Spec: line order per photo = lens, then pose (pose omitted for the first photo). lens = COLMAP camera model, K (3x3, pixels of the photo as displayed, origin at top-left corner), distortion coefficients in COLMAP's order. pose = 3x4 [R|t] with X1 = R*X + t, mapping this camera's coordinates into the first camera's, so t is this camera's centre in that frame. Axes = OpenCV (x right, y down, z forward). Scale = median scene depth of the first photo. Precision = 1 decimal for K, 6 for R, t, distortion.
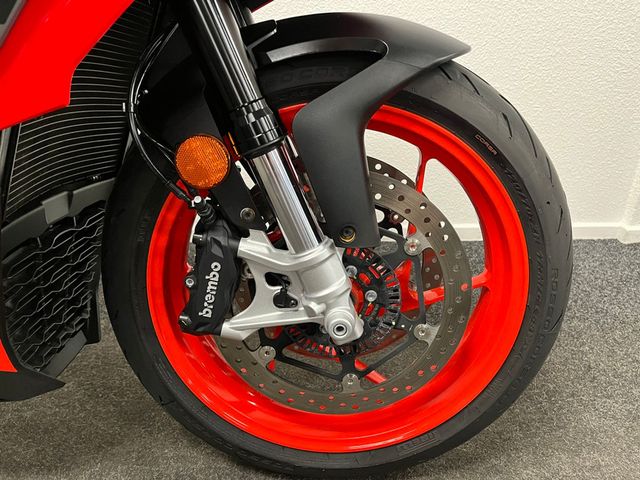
lens RADIAL K [[489.0, 0, 319.7], [0, 489.0, 236.5], [0, 0, 1]] dist [0.036167, -0.008693]
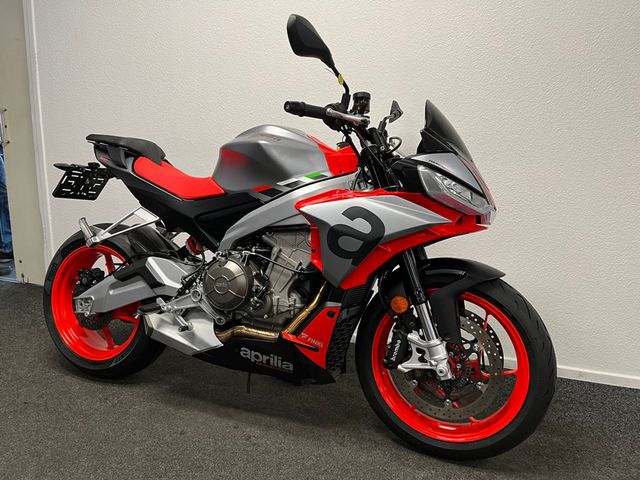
lens RADIAL K [[489.0, 0, 319.9], [0, 489.0, 235.2], [0, 0, 1]] dist [0.036167, -0.008693]
pose [[0.921369, 0.070576, -0.382228, 0.391929], [-0.174942, 0.953440, -0.245655, 0.242453], [0.347095, 0.293207, 0.890817, -1.794735]]
